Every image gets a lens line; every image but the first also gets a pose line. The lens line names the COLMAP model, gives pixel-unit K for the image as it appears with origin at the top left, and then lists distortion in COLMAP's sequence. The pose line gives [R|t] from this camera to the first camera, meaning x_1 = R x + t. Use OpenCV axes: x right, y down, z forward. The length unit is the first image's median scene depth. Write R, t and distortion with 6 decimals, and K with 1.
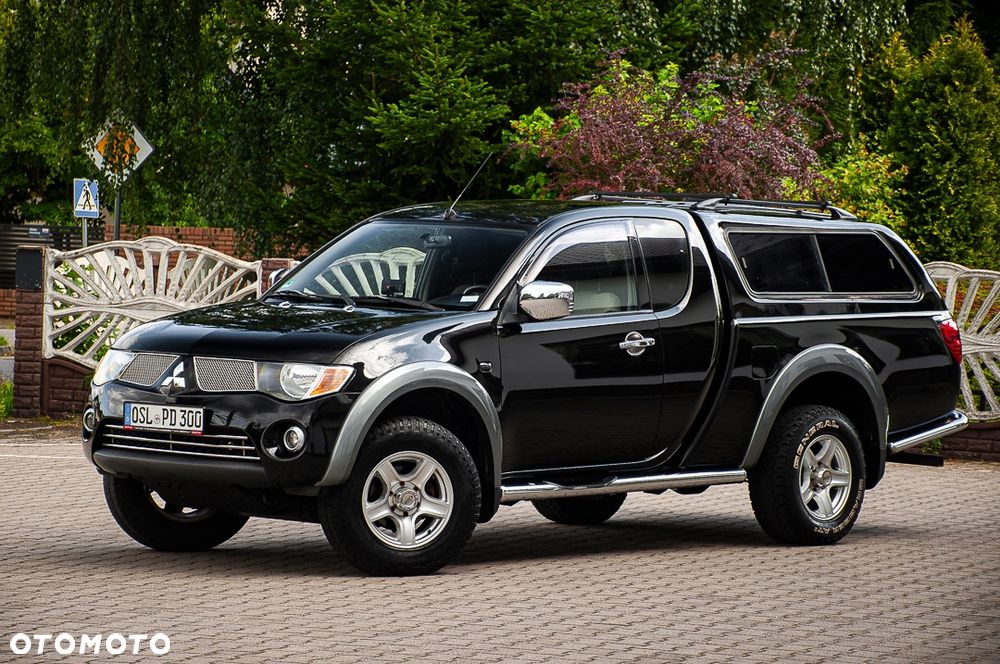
lens RADIAL K [[3434.5, 0, 500.5], [0, 3434.5, 332.0], [0, 0, 1]] dist [1.351605, 2.610900]
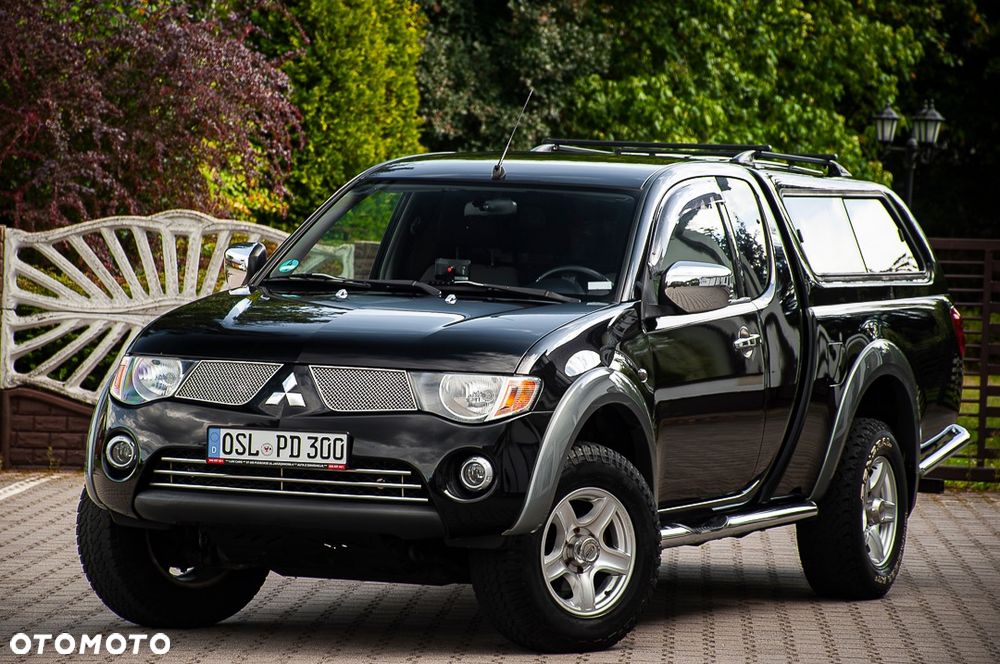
lens RADIAL K [[4834.0, 0, 499.9], [0, 4834.0, 334.1], [0, 0, 1]] dist [2.277008, 4.912702]
pose [[0.939293, -0.007027, 0.343045, -0.215827], [0.004279, 0.999952, 0.008765, -0.004565], [-0.343090, -0.006765, 0.939278, 0.000307]]
